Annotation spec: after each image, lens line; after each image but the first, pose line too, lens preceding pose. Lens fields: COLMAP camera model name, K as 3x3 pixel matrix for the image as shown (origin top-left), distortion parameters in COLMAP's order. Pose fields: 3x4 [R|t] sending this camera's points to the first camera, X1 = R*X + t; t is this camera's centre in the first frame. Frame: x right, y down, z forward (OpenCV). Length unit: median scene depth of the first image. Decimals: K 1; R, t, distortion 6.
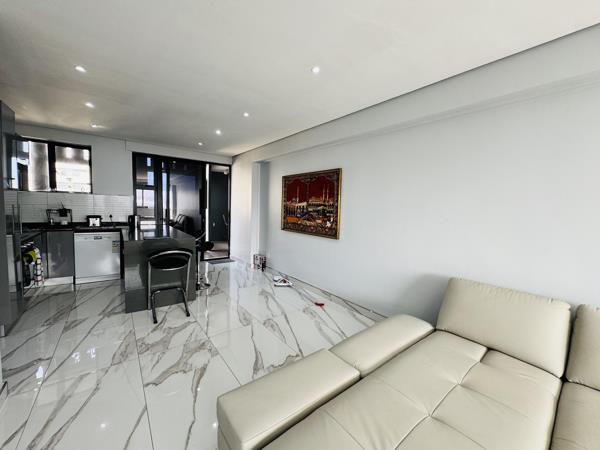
lens RADIAL K [[237.4, 0, 300.0], [0, 237.4, 225.0], [0, 0, 1]] dist [-0.007602, -0.000028]
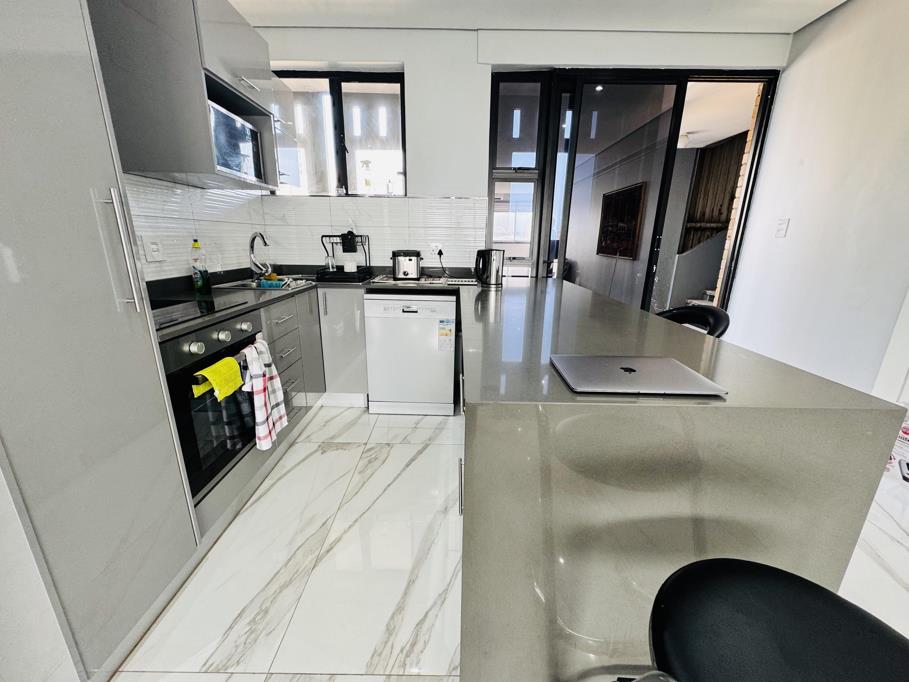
lens RADIAL K [[359.7, 0, 454.5], [0, 359.7, 341.0], [0, 0, 1]] dist [-0.007602, -0.000028]
pose [[0.787121, 0.147978, -0.598785, -0.414144], [-0.034494, 0.979836, 0.196804, -0.012212], [0.615834, -0.134254, 0.776353, 0.548540]]
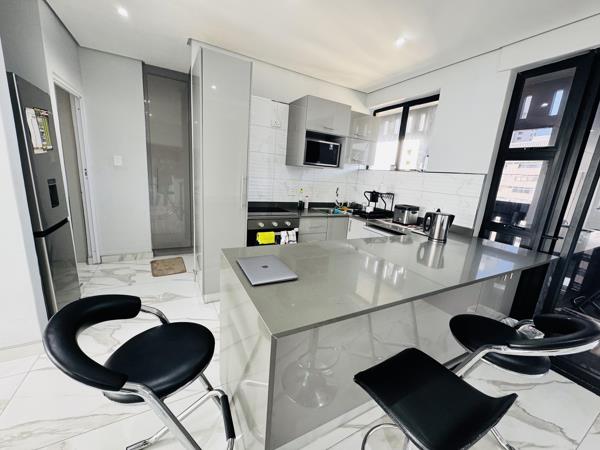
lens RADIAL K [[237.4, 0, 300.0], [0, 237.4, 225.0], [0, 0, 1]] dist [-0.007602, -0.000028]
pose [[-0.162023, 0.167813, -0.972413, -0.202590], [-0.154571, 0.968953, 0.192970, -0.069125], [0.974606, 0.181573, -0.131054, 0.818463]]
